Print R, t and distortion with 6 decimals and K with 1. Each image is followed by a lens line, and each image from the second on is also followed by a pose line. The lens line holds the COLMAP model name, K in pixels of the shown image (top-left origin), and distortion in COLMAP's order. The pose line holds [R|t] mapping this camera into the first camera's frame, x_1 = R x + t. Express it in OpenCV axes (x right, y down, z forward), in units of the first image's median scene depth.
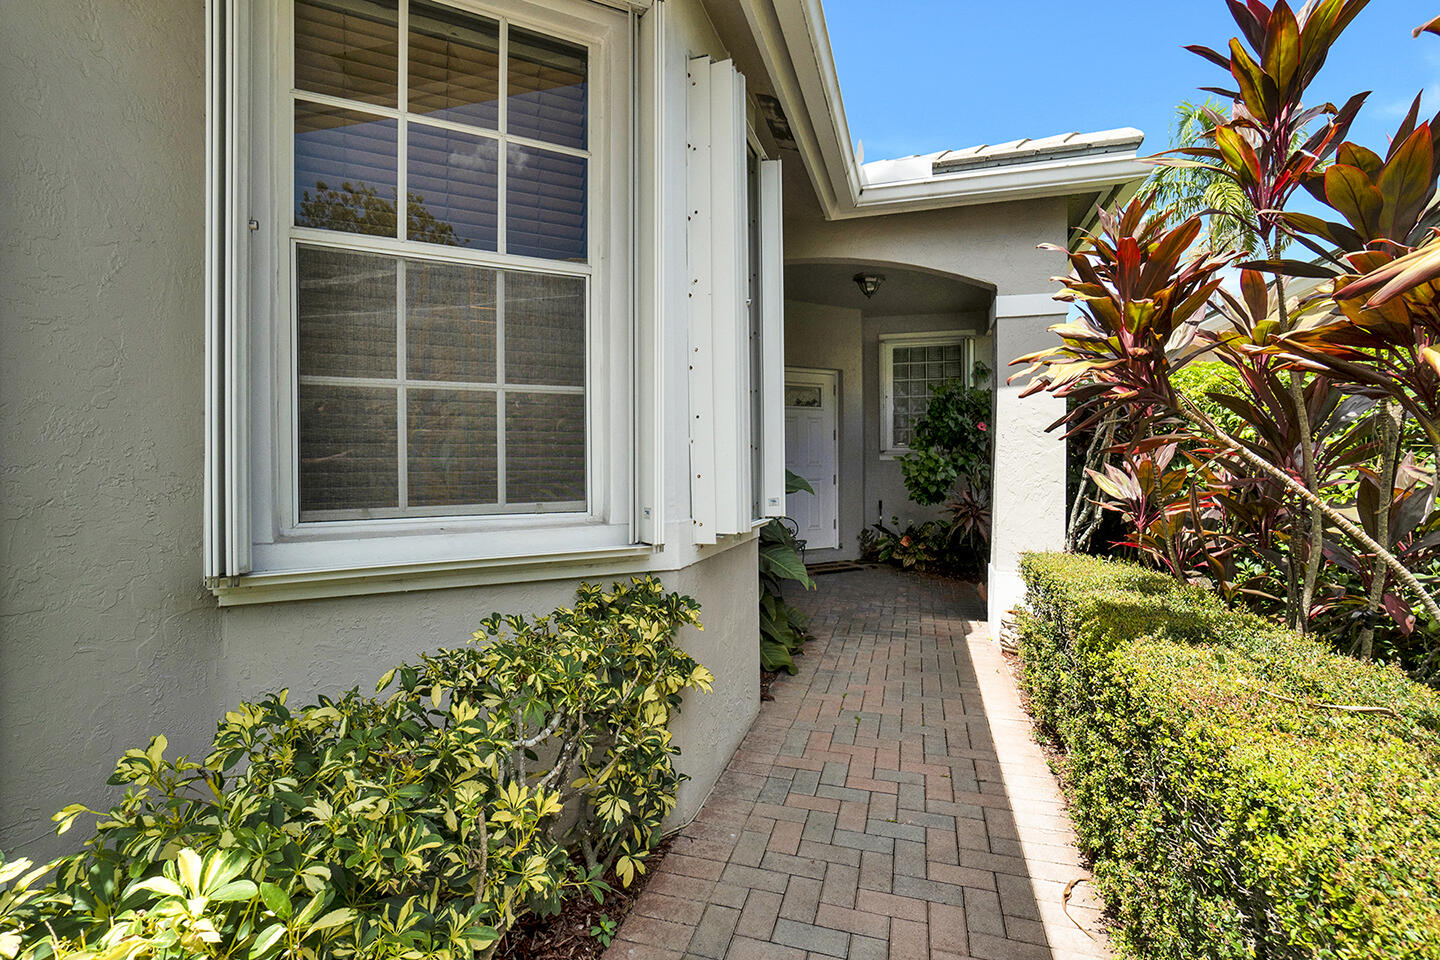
lens RADIAL K [[641.1, 0, 707.0], [0, 641.1, 451.3], [0, 0, 1]] dist [-0.062511, 0.023999]
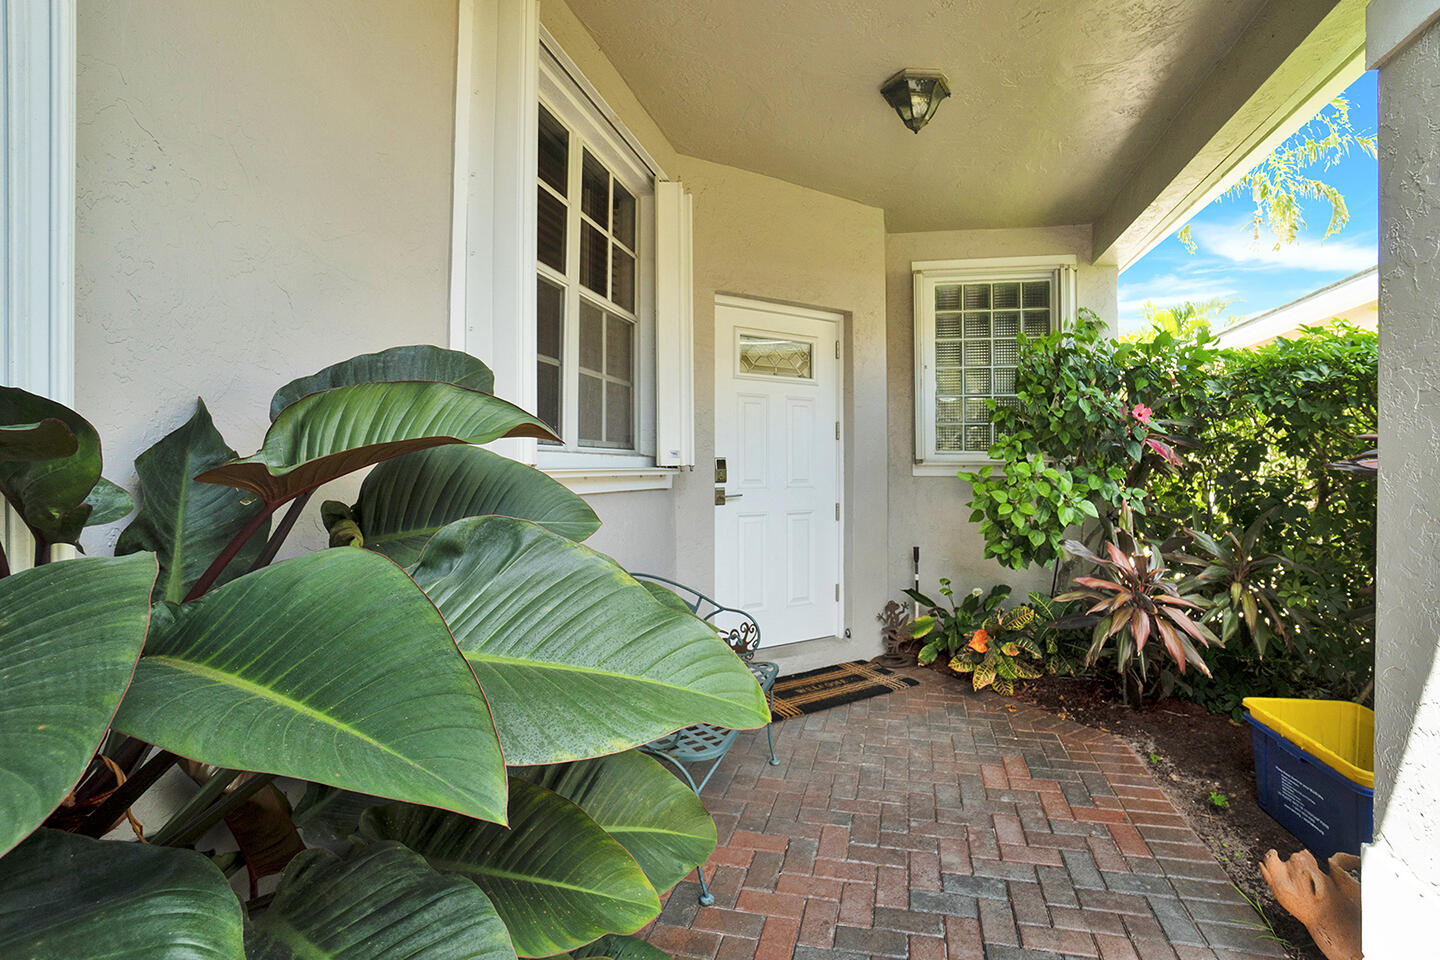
lens RADIAL K [[641.1, 0, 707.0], [0, 641.1, 451.3], [0, 0, 1]] dist [-0.062511, 0.023999]
pose [[0.999936, 0.003279, 0.010853, 0.082224], [-0.003198, 0.999967, -0.007435, -0.003993], [-0.010877, 0.007399, 0.999913, 0.456043]]
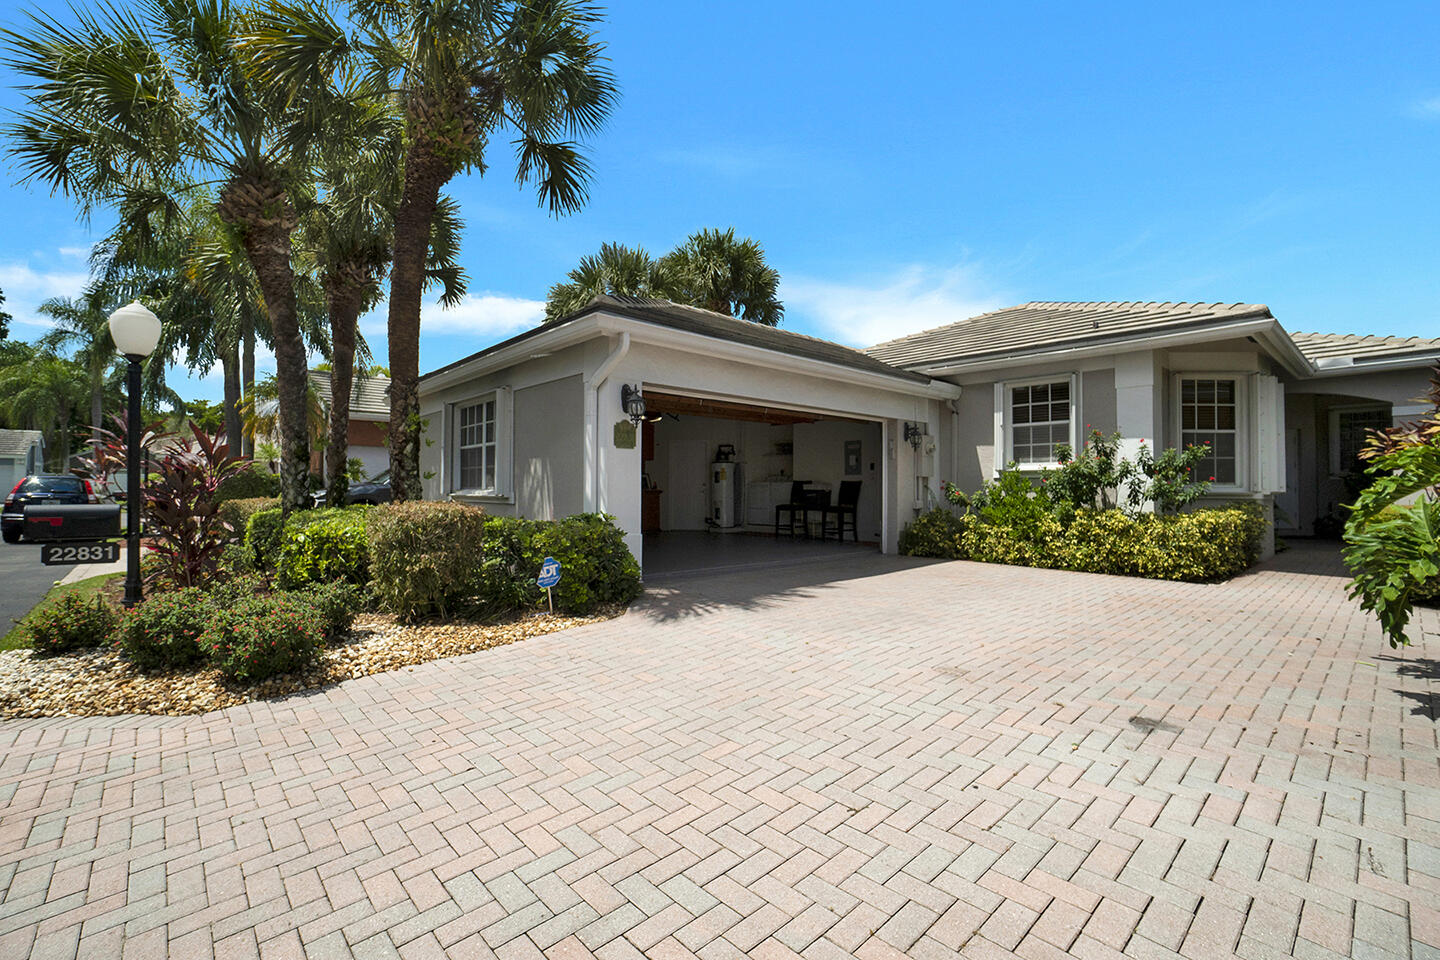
lens RADIAL K [[618.8, 0, 720.0], [0, 618.8, 480.0], [0, 0, 1]] dist [-0.015028, -0.000286]
pose [[0.861190, -0.001832, -0.508280, -0.330782], [0.000043, 0.999994, -0.003532, 0.022176], [0.508283, 0.003020, 0.861185, -1.343294]]
